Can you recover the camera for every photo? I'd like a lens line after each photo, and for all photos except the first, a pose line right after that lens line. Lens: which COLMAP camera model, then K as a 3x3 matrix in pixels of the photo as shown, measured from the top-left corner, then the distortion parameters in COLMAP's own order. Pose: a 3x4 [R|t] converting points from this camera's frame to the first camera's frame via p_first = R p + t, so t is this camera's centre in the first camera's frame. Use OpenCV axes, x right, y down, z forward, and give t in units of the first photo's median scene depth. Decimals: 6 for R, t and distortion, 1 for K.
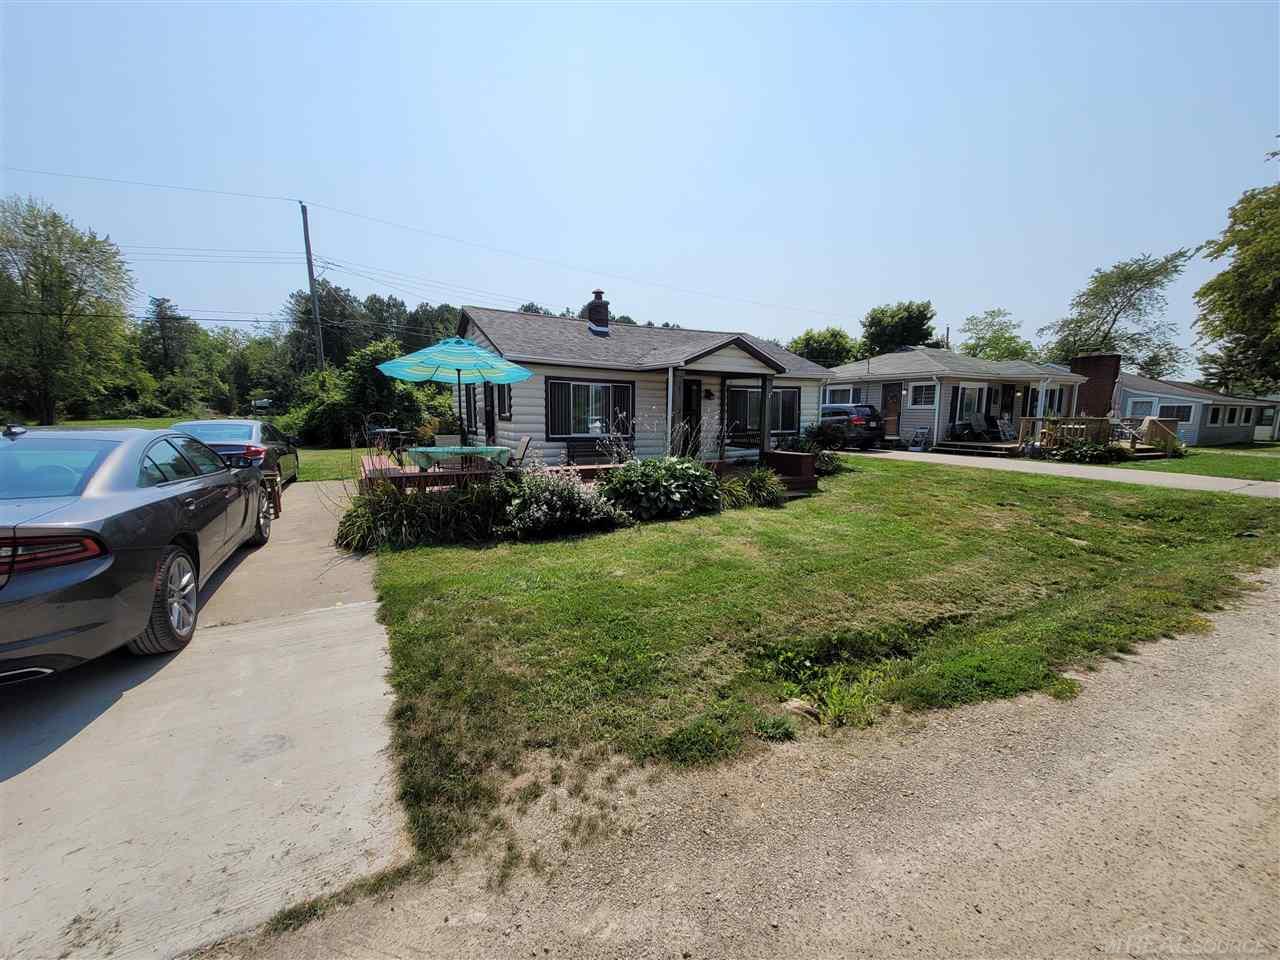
lens RADIAL K [[502.7, 0, 640.0], [0, 502.7, 480.0], [0, 0, 1]] dist [0.001278, -0.000051]
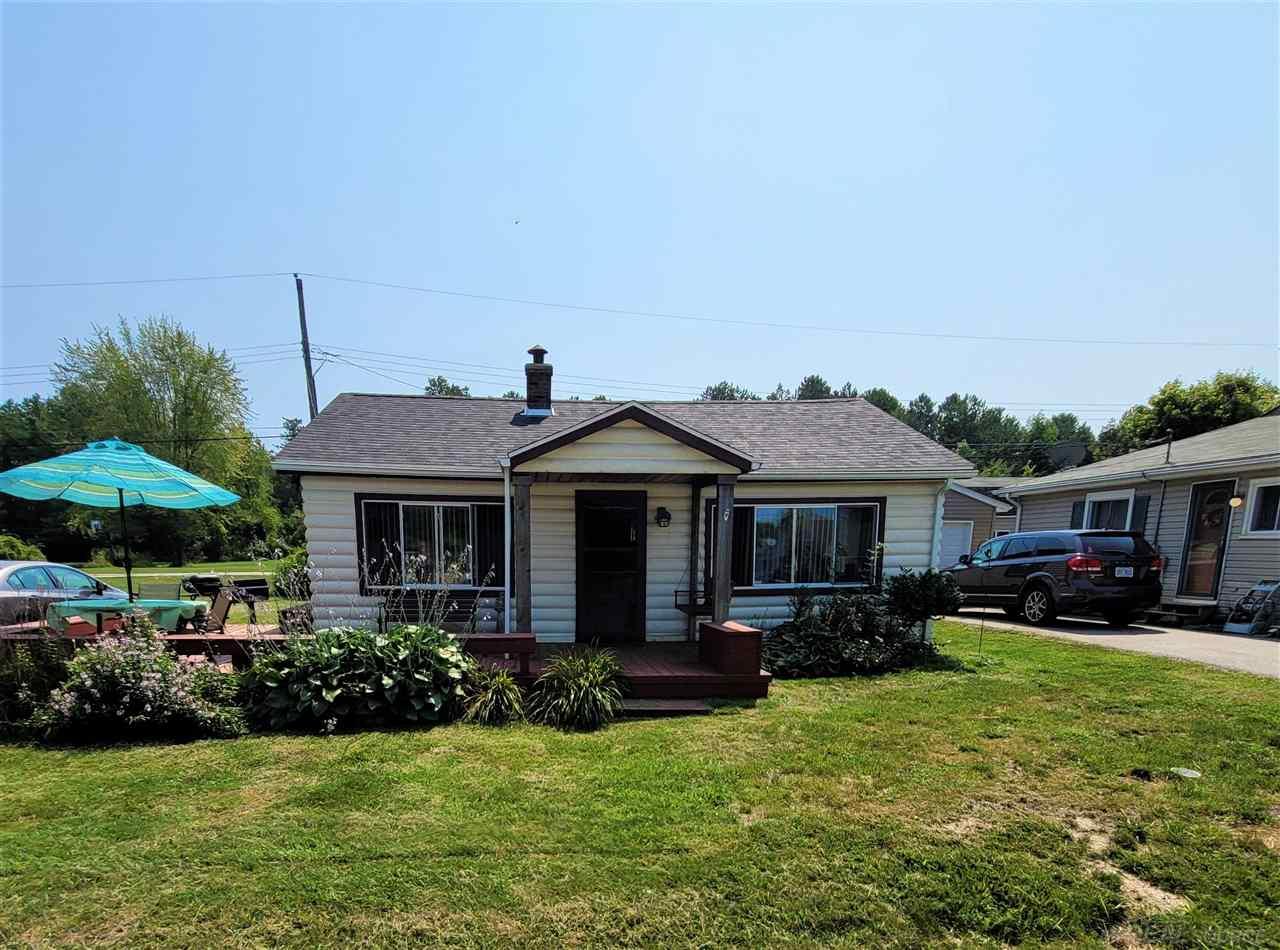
lens RADIAL K [[736.2, 0, 638.8], [0, 736.2, 709.0], [0, 0, 1]] dist [0.000503, -0.000301]
pose [[0.908917, 0.082824, -0.408670, 0.415394], [-0.050953, 0.994791, 0.088287, -0.024155], [0.413853, -0.059422, 0.908402, 0.200904]]
